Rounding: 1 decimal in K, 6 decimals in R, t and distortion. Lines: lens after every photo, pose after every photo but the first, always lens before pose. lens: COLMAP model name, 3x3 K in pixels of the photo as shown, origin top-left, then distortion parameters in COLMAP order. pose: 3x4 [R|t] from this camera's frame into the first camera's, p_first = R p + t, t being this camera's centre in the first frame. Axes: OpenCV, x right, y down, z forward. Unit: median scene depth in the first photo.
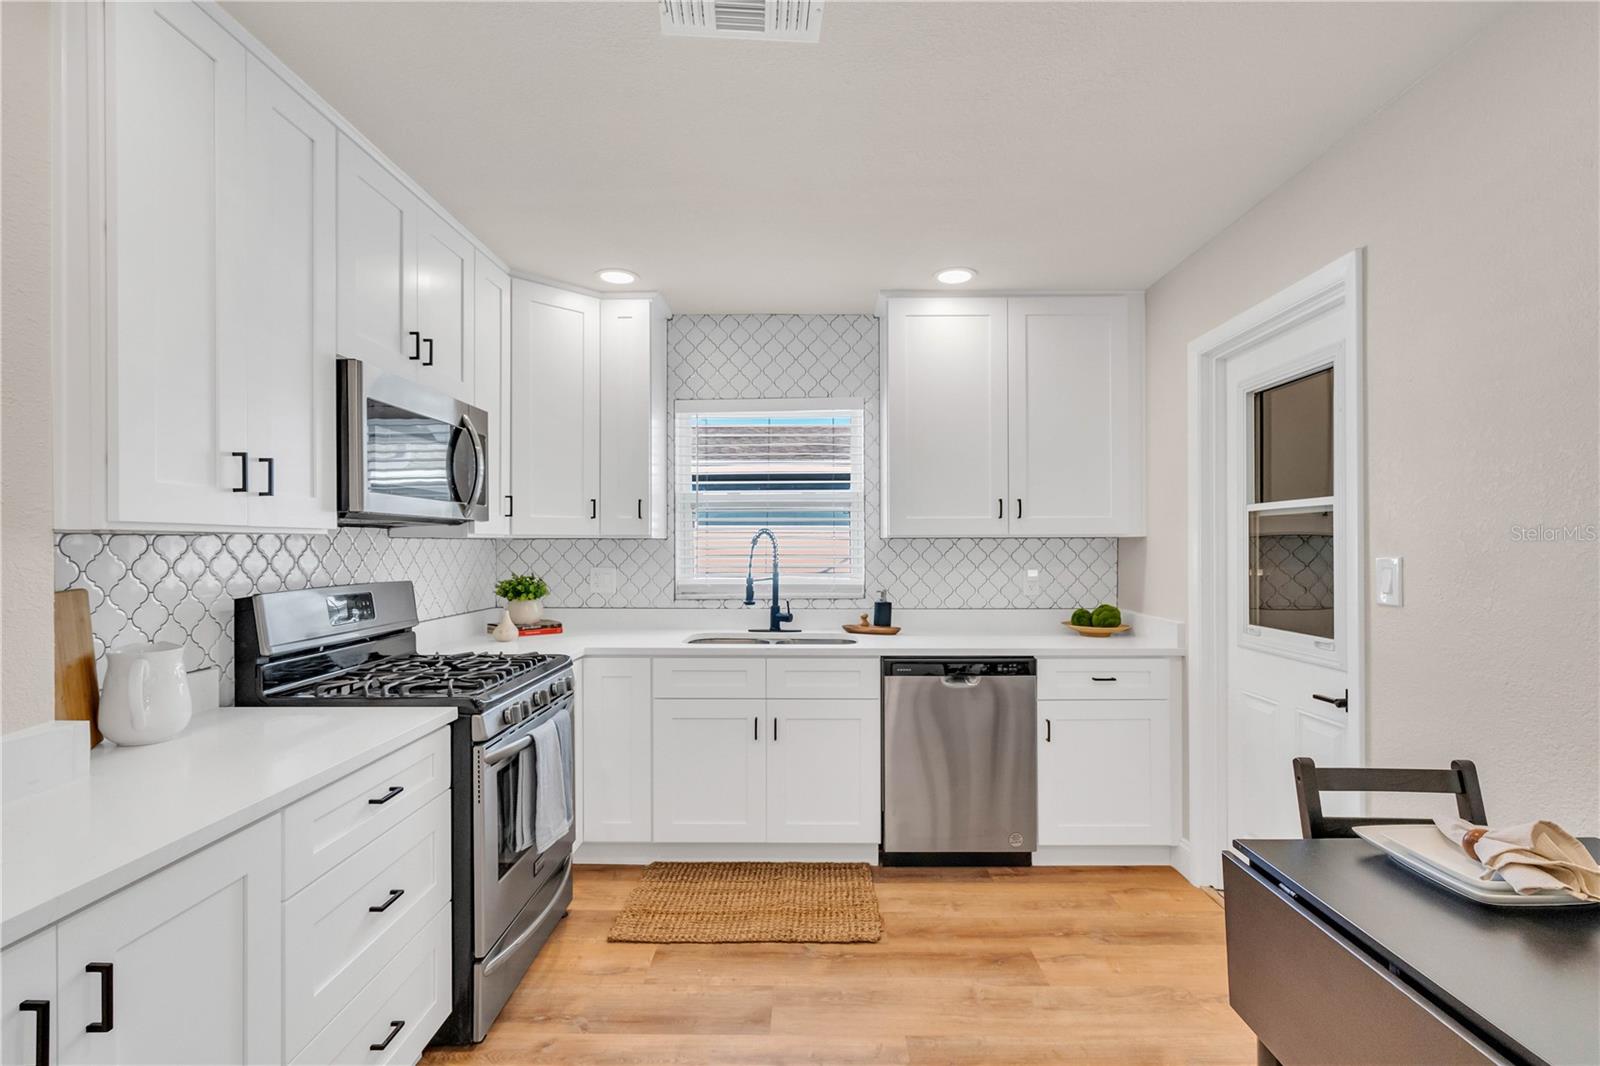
lens RADIAL K [[731.0, 0, 798.5], [0, 731.0, 544.5], [0, 0, 1]] dist [-0.001486, 0.000315]
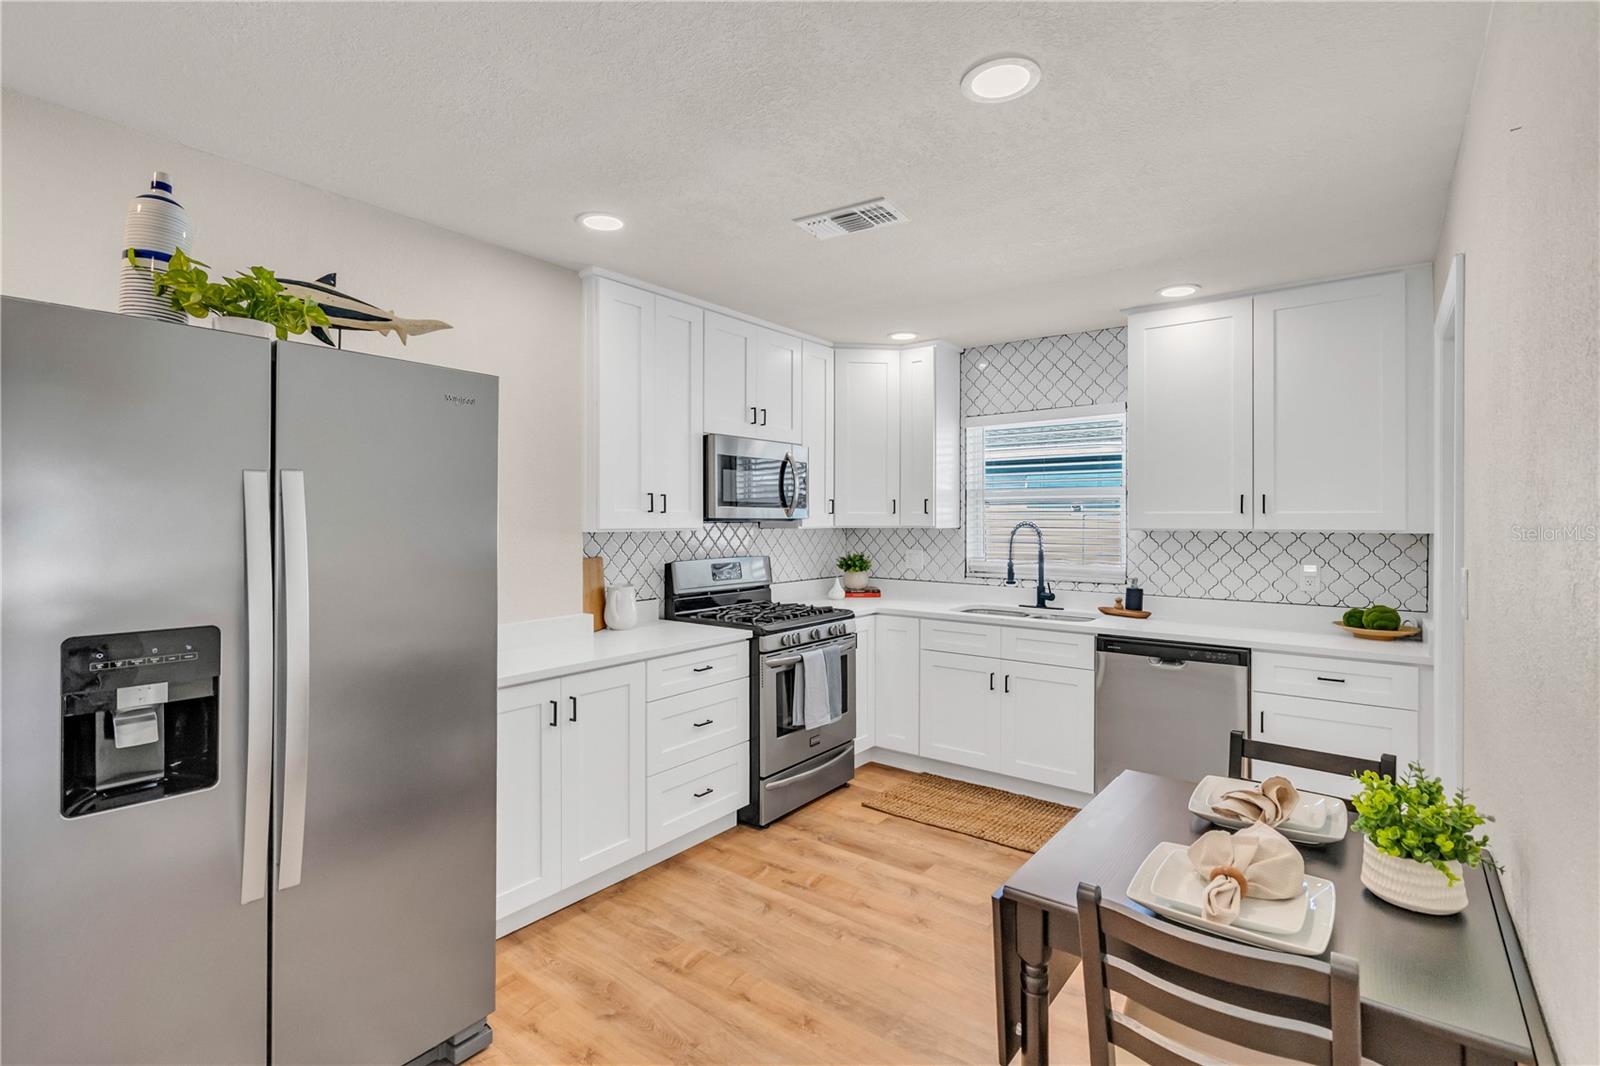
lens RADIAL K [[737.5, 0, 796.6], [0, 737.5, 517.8], [0, 0, 1]] dist [0.000069, 0.000574]
pose [[0.800071, 0.003375, -0.599895, 0.401897], [-0.002665, 0.999994, 0.002071, -0.030666], [0.599899, -0.000058, 0.800076, -0.207154]]
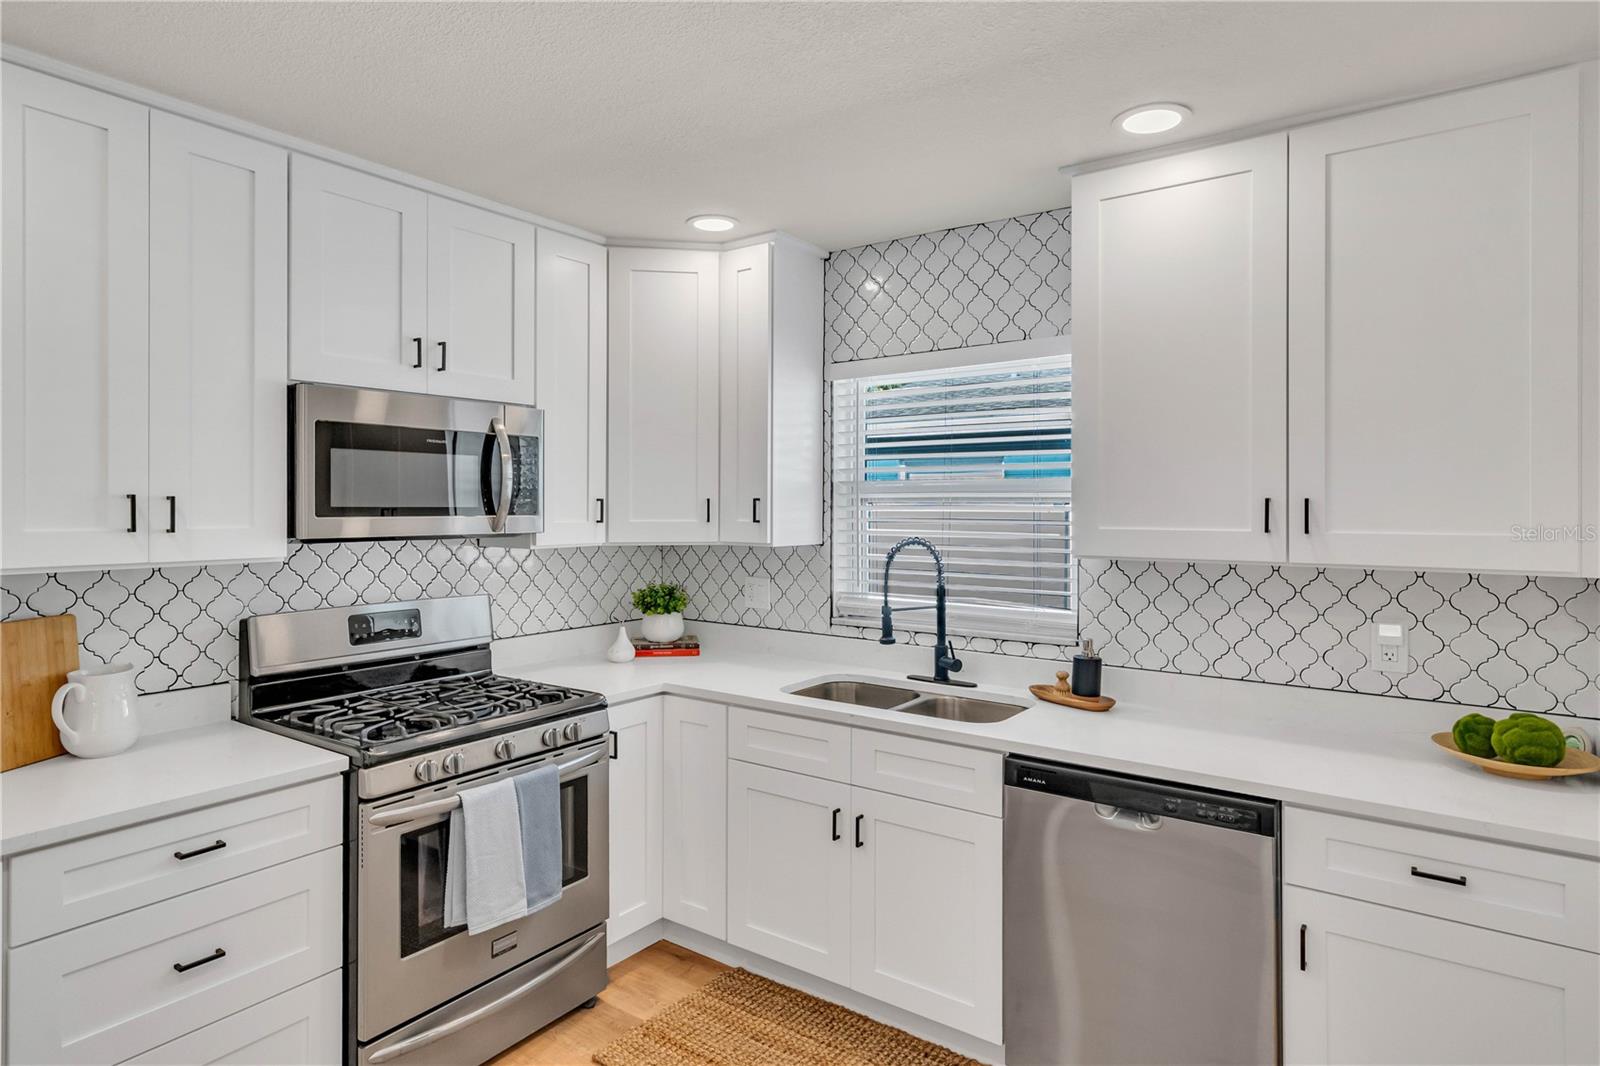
lens RADIAL K [[886.0, 0, 794.5], [0, 886.0, 503.9], [0, 0, 1]] dist [0.010236, -0.000499]
pose [[0.819978, 0.004103, -0.572380, 0.372379], [-0.003681, 0.999991, 0.001895, -0.058739], [0.572383, 0.000553, 0.819986, 0.243011]]
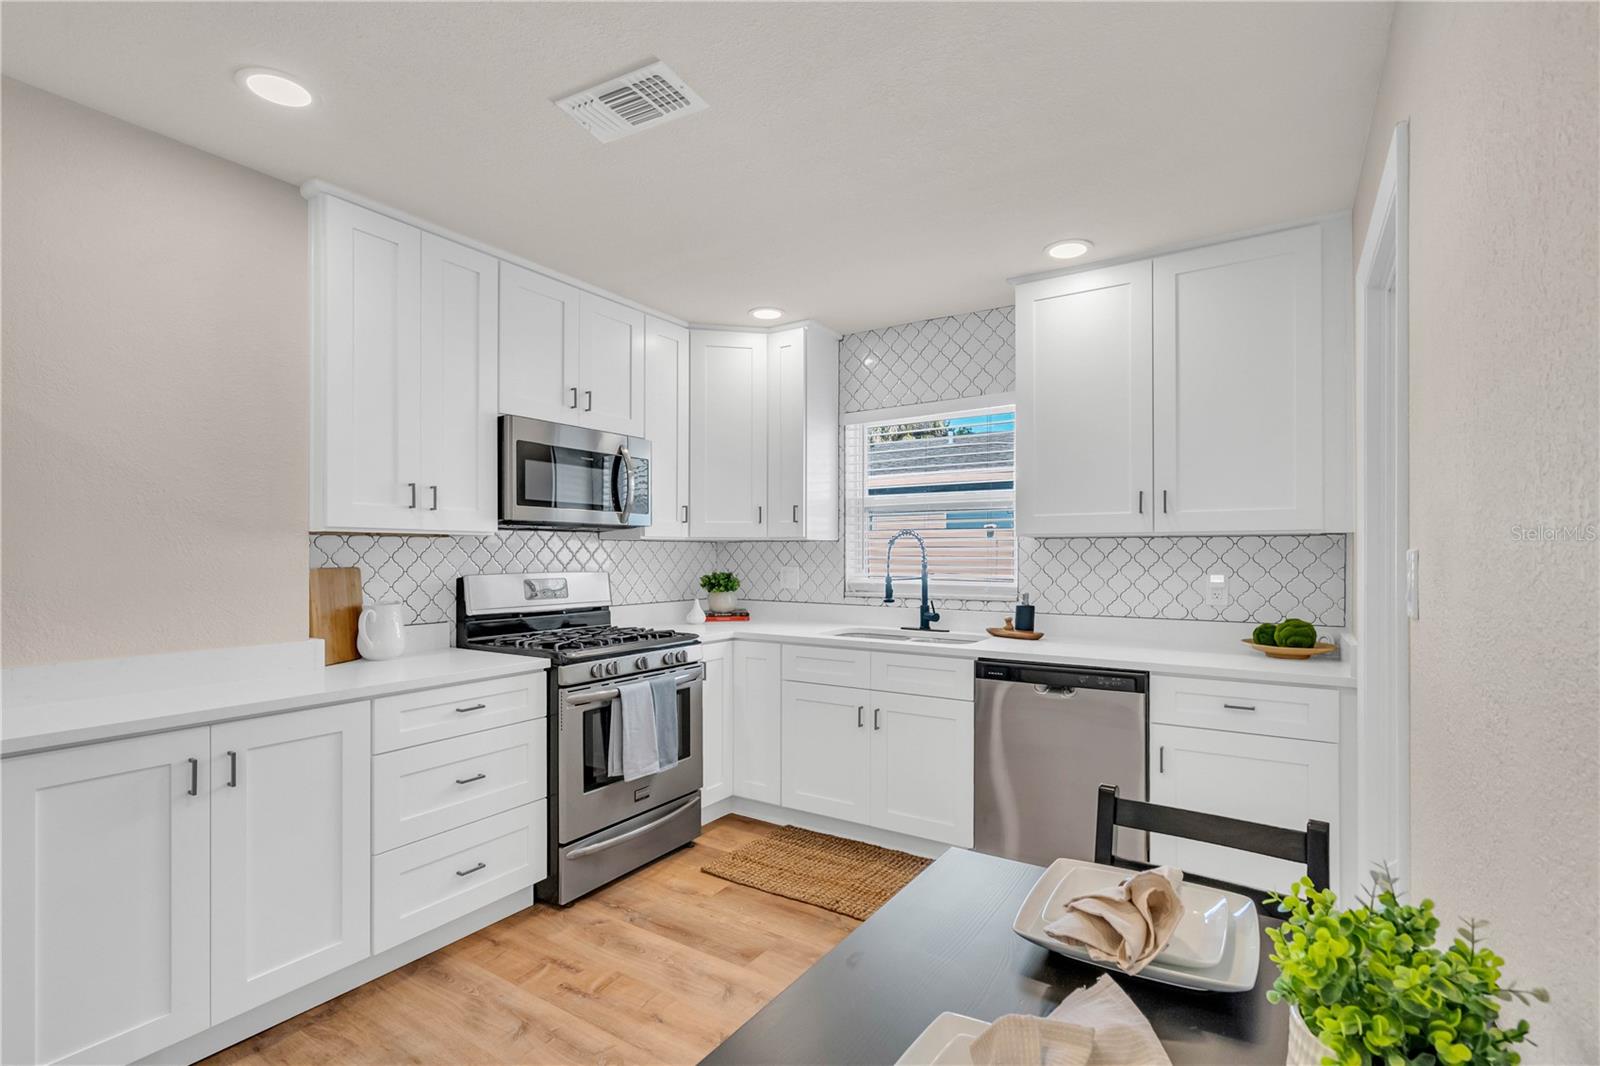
lens RADIAL K [[732.3, 0, 802.8], [0, 732.3, 552.3], [0, 0, 1]] dist [-0.001945, 0.000646]
pose [[0.848557, 0.001054, -0.529103, 0.400873], [-0.001815, 0.999998, -0.000918, 0.012049], [0.529101, 0.001739, 0.848557, 0.044719]]
